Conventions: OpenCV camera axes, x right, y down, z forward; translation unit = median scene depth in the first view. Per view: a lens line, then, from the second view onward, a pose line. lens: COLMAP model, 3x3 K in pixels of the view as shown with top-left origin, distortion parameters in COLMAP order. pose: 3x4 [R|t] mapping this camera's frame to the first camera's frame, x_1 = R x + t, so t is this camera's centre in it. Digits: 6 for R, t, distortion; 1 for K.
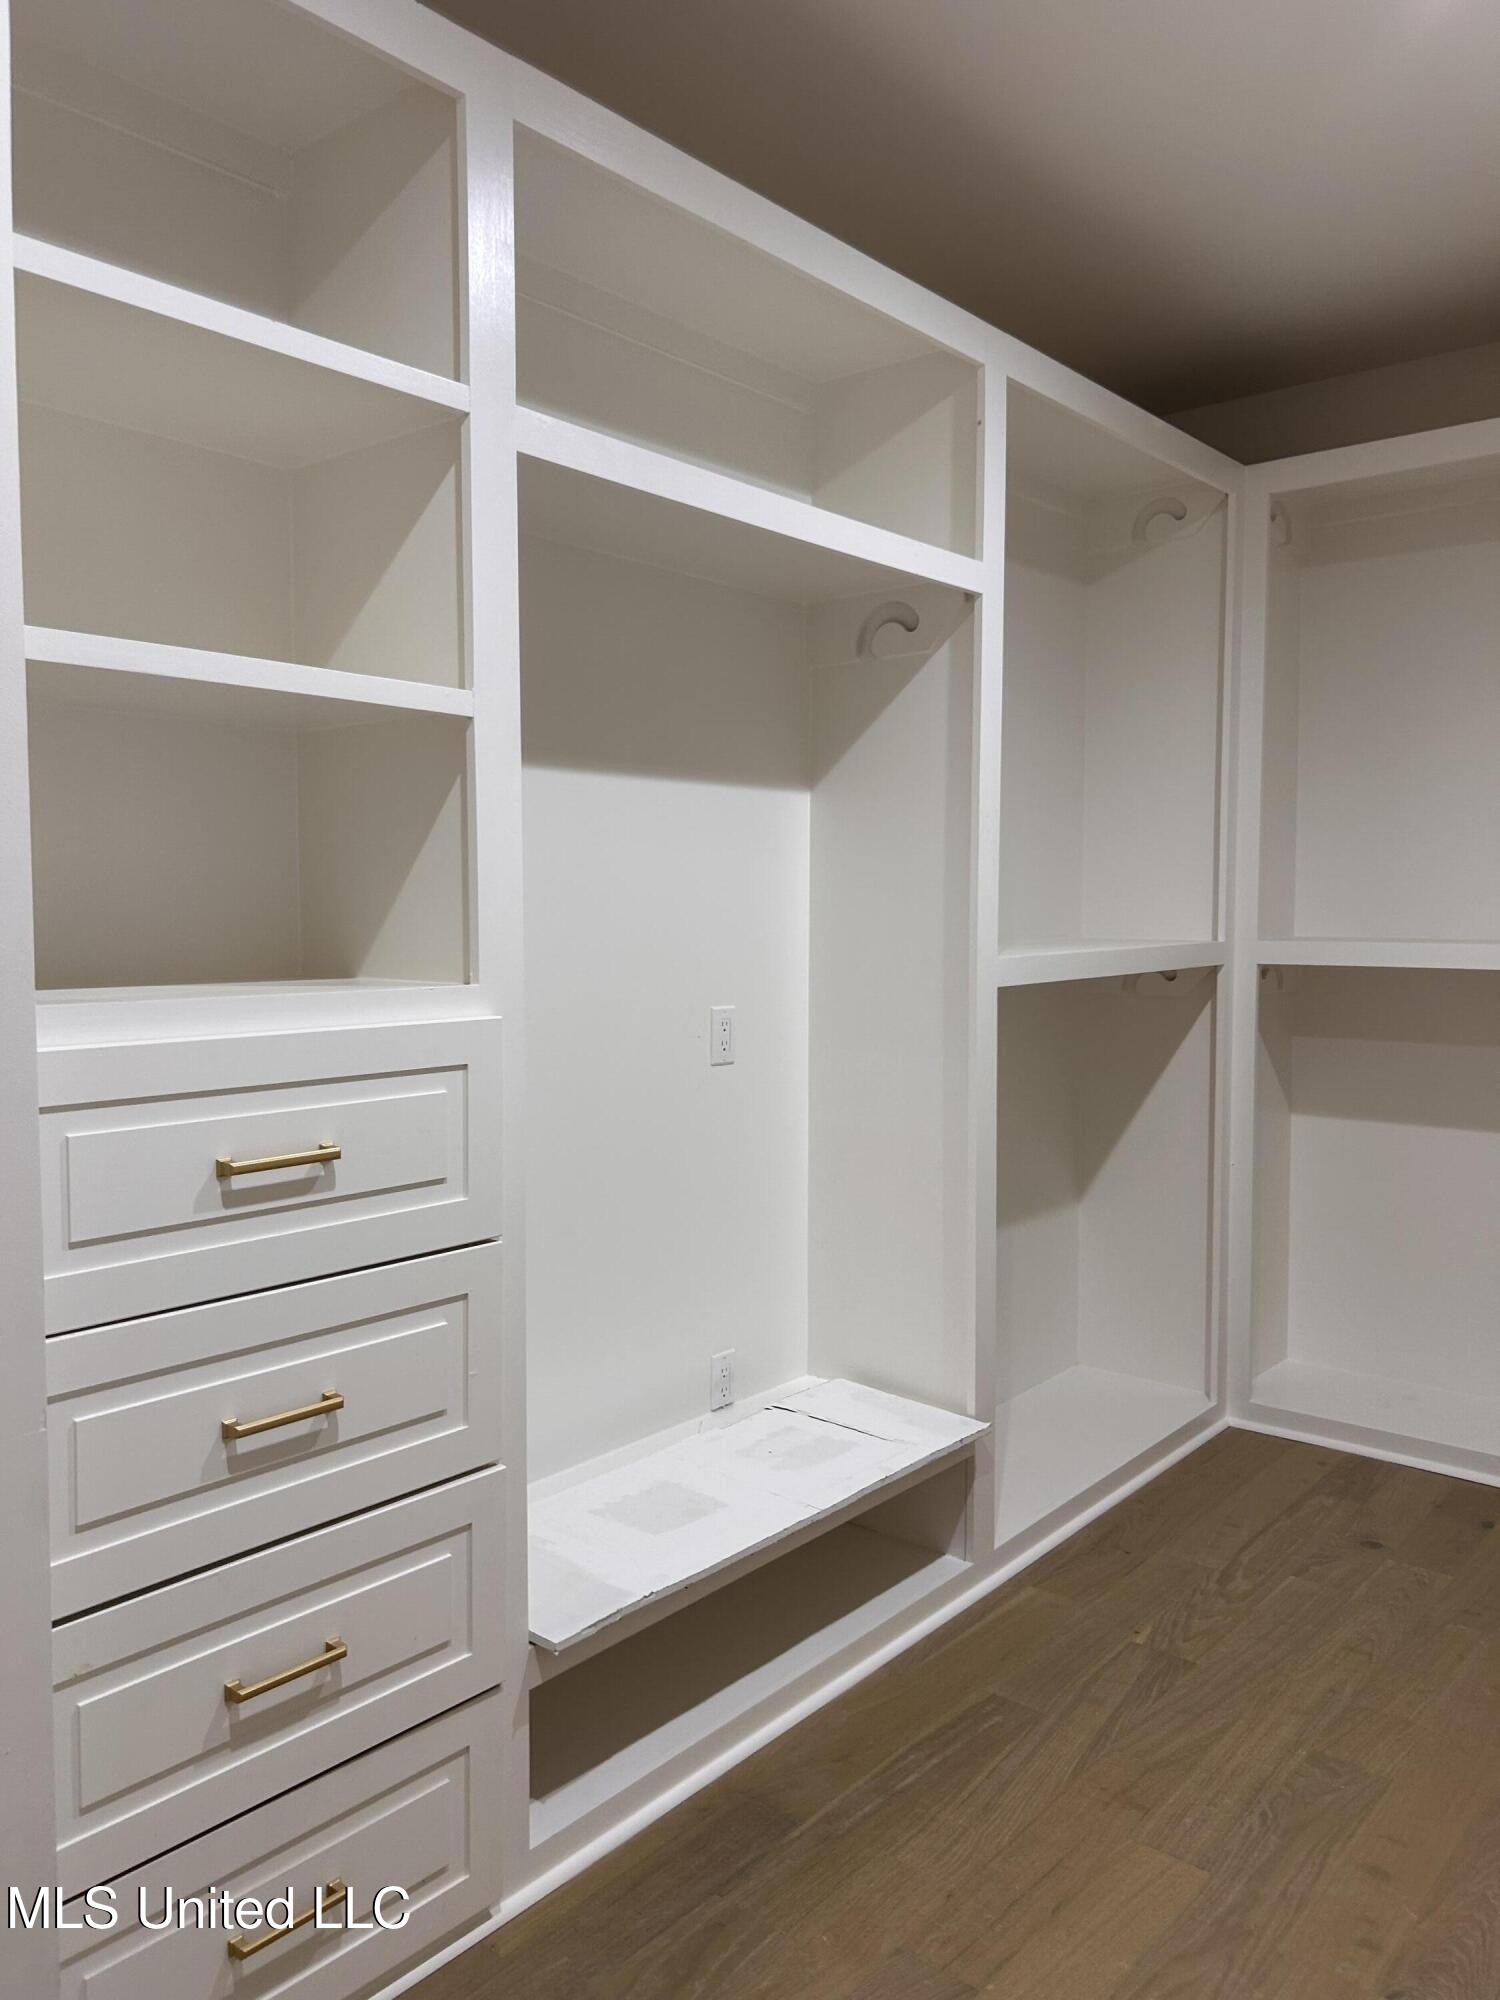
lens RADIAL K [[1510.5, 0, 739.8], [0, 1510.5, 996.9], [0, 0, 1]] dist [0.031118, -0.033576]
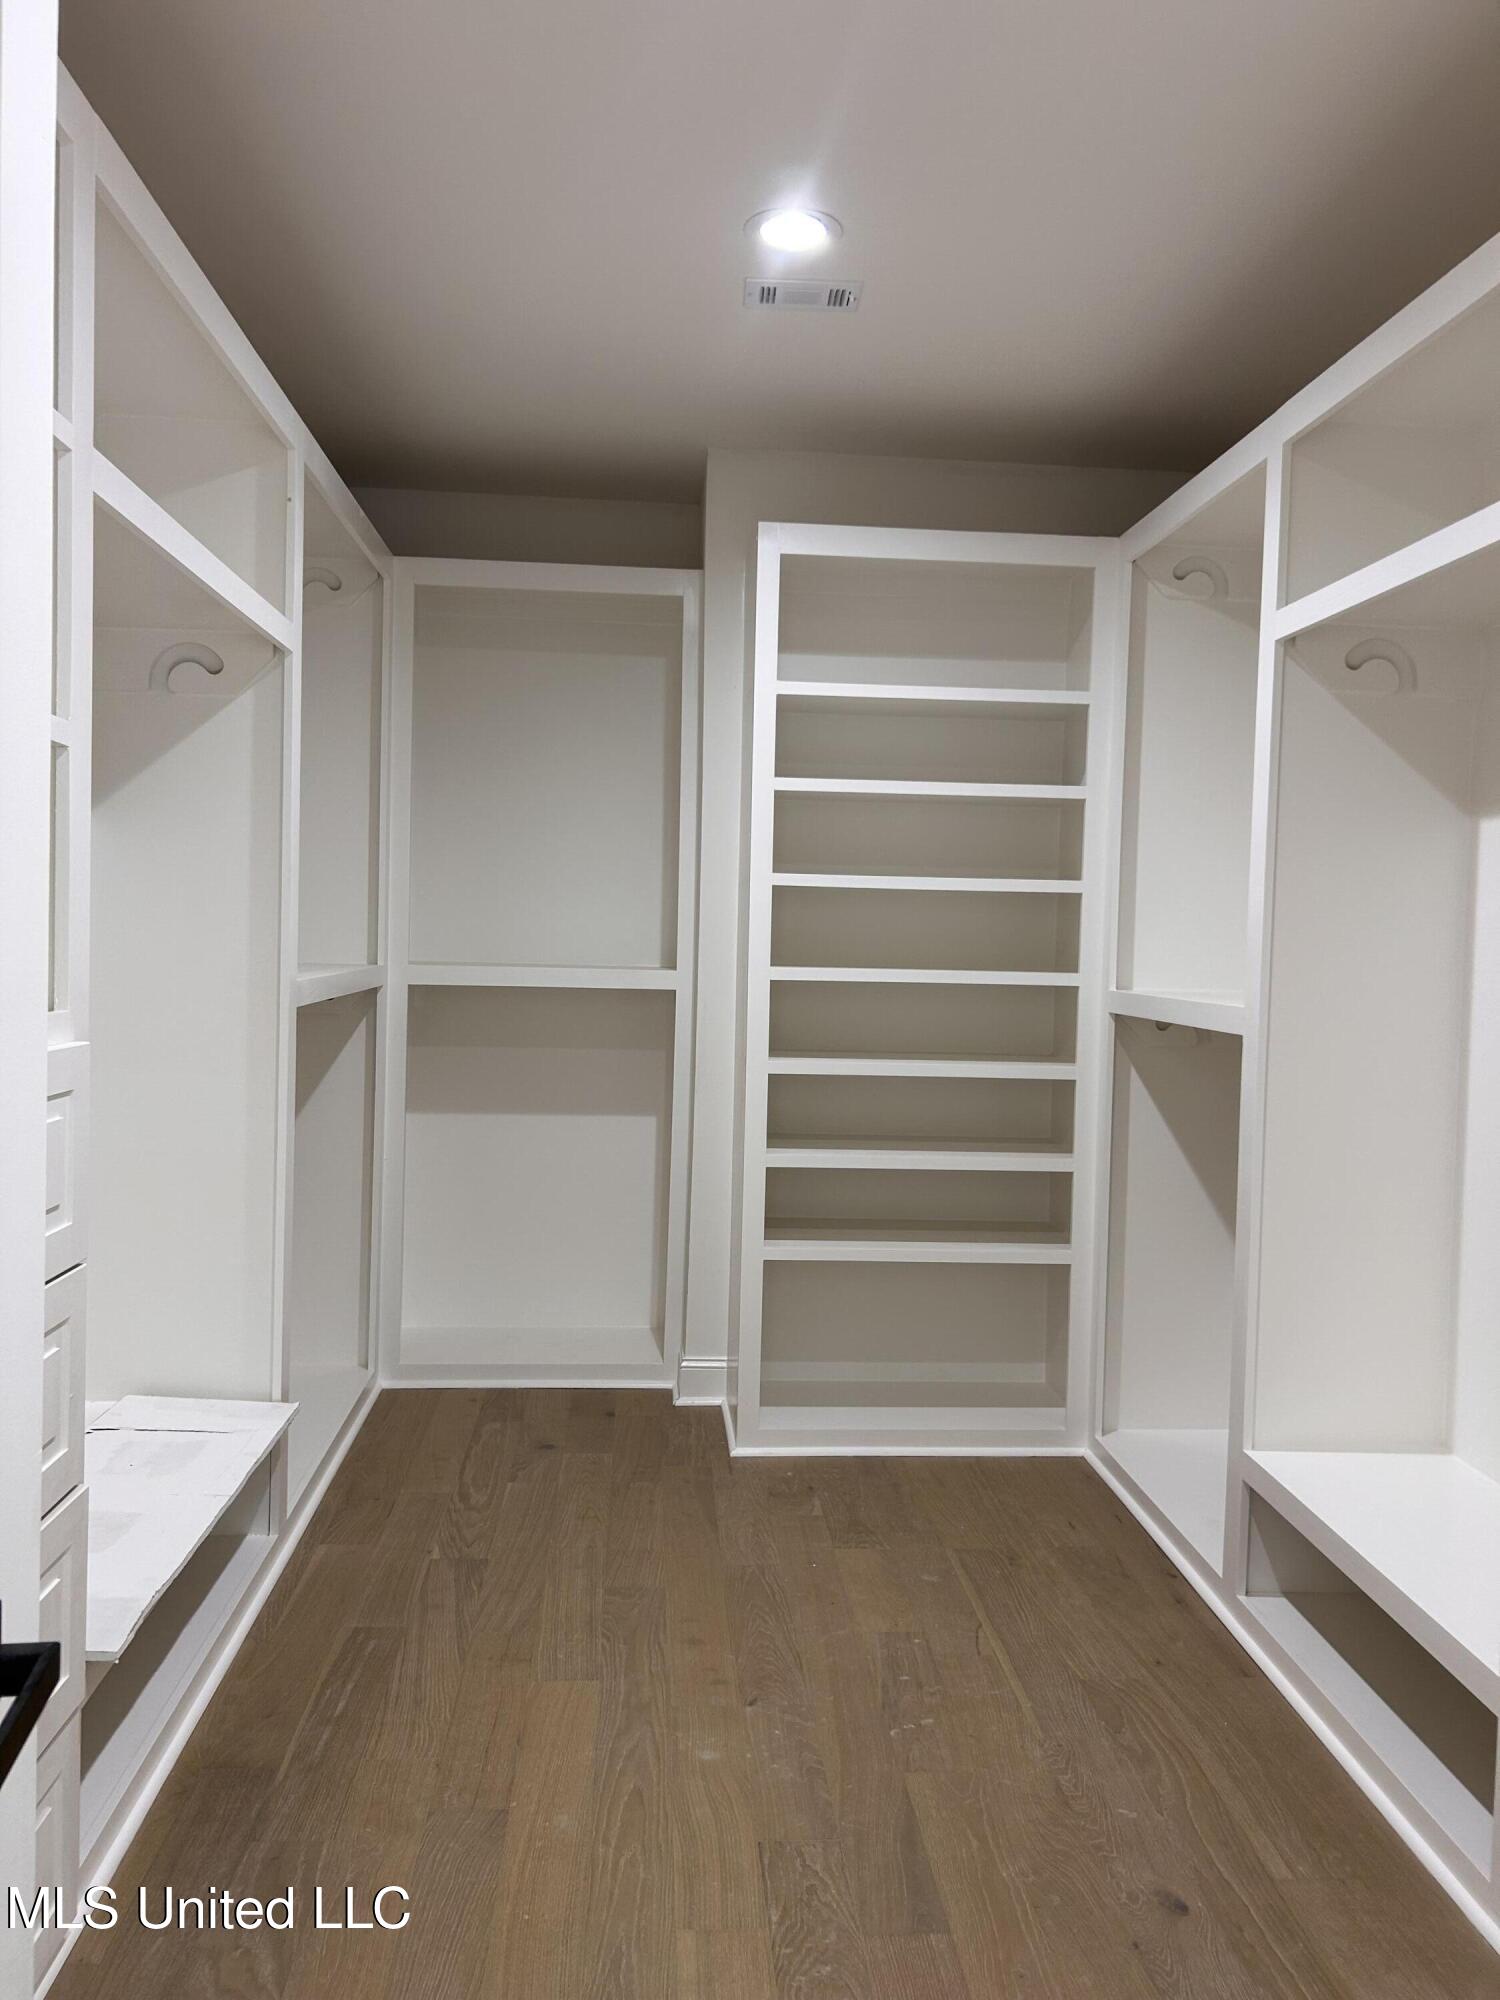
lens RADIAL K [[1529.0, 0, 750.0], [0, 1529.0, 1000.0], [0, 0, 1]] dist [0.011265, 0.002585]
pose [[0.720124, -0.009355, 0.693782, -0.415289], [0.015493, 0.999877, -0.002599, -0.004275], [-0.693672, 0.012621, 0.720180, -0.039923]]
